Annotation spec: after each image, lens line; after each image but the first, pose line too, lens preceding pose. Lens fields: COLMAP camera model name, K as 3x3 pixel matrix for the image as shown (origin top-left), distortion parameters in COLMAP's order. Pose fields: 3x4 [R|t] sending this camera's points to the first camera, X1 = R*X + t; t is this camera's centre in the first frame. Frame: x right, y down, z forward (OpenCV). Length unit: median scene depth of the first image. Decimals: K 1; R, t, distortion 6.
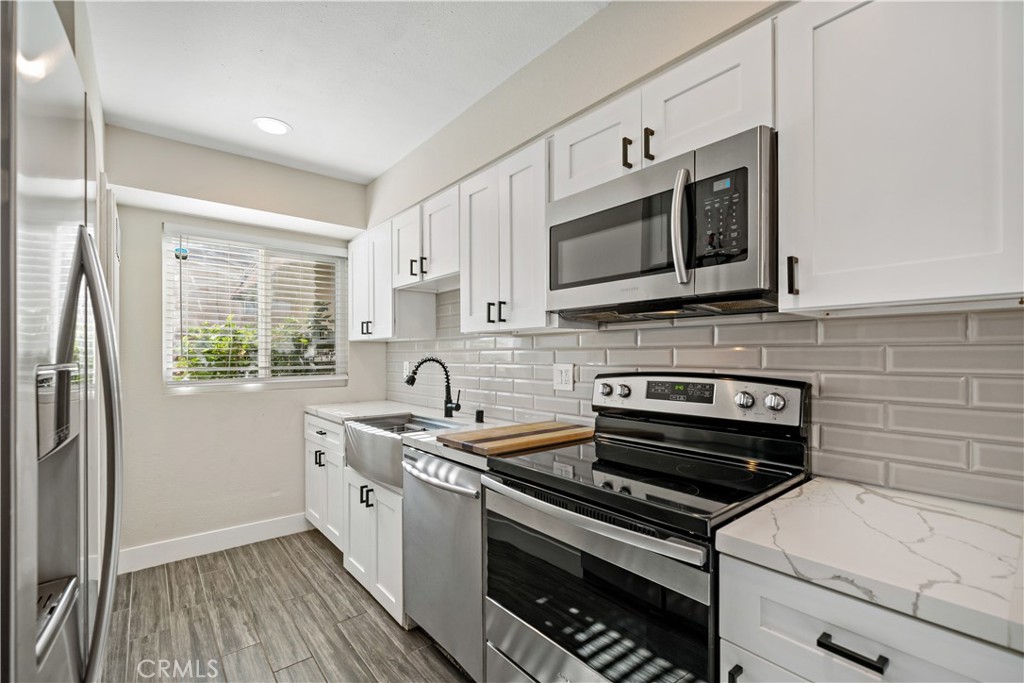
lens RADIAL K [[445.9, 0, 507.8], [0, 445.9, 346.9], [0, 0, 1]] dist [-0.000242, -0.000053]
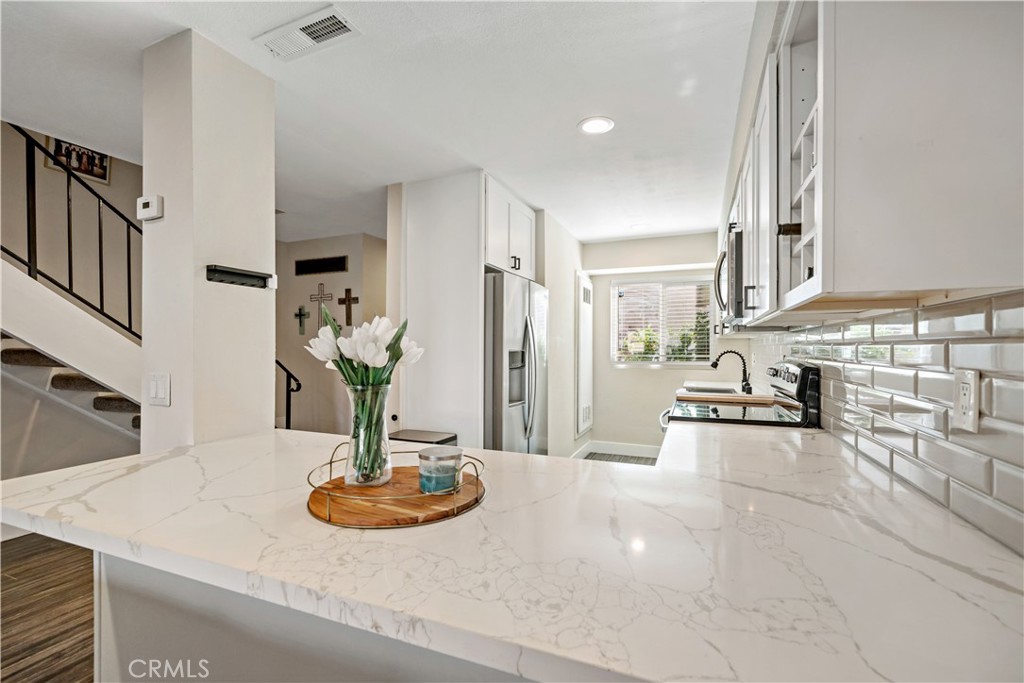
lens RADIAL K [[445.9, 0, 501.4], [0, 445.9, 344.8], [0, 0, 1]] dist [-0.000242, -0.000053]
pose [[0.451056, -0.000304, -0.892495, 0.650718], [0.008047, 0.999961, 0.003726, -0.004303], [0.892459, -0.008863, 0.451041, -0.275358]]
